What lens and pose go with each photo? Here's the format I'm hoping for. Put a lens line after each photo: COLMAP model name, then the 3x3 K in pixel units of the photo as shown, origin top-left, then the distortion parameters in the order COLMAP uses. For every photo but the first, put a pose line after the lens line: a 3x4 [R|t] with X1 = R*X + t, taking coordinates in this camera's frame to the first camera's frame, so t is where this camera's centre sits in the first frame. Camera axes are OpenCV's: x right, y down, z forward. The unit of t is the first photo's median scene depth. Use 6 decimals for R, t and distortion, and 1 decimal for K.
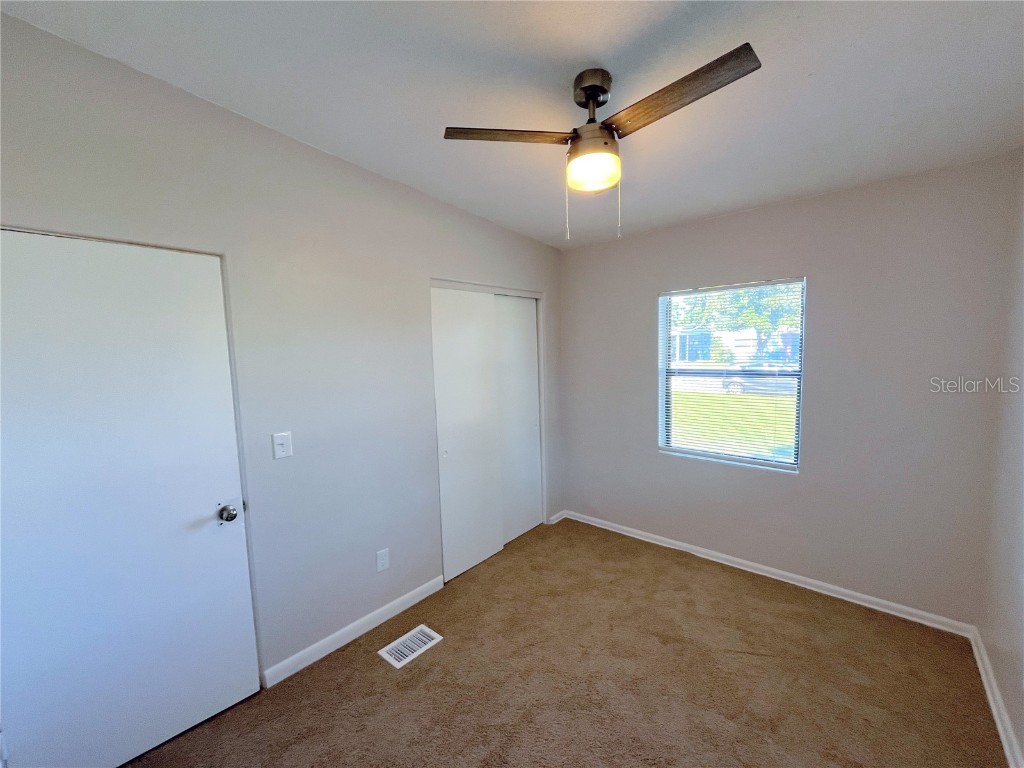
lens RADIAL K [[415.0, 0, 509.7], [0, 415.0, 386.3], [0, 0, 1]] dist [0.001920, 0.000292]
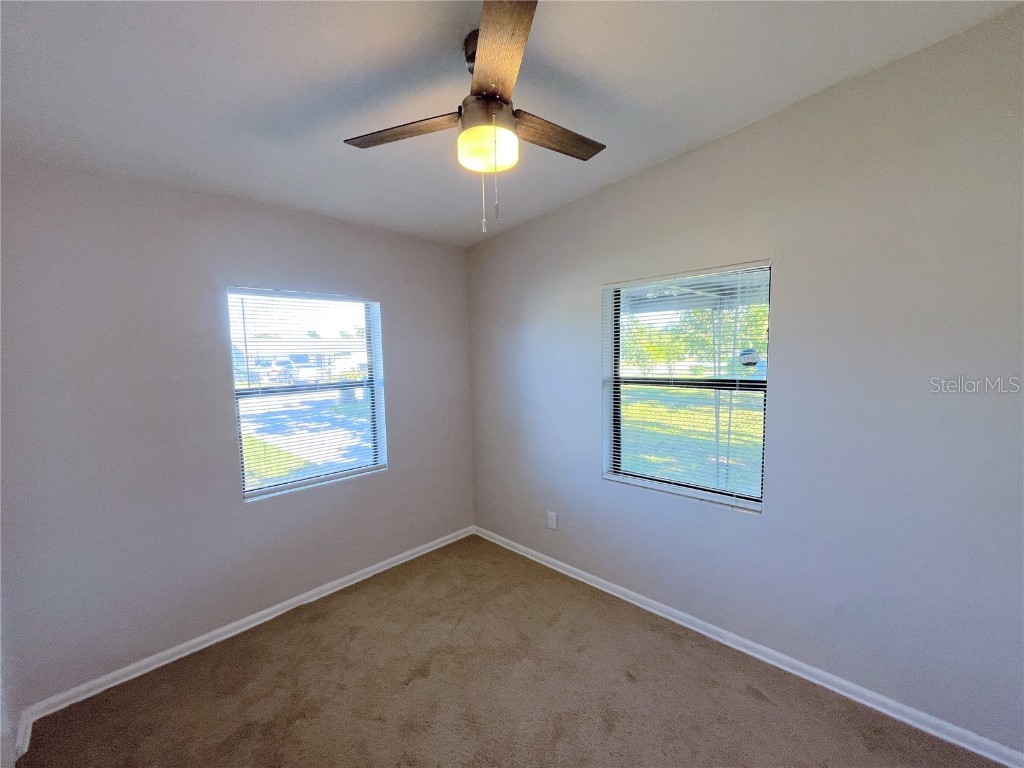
lens RADIAL K [[413.1, 0, 510.0], [0, 413.1, 379.9], [0, 0, 1]] dist [0.018886, -0.000076]
pose [[0.072626, -0.049254, 0.996142, -0.387349], [0.109611, 0.993124, 0.041114, -0.045898], [-0.991318, 0.106202, 0.077525, 0.496880]]
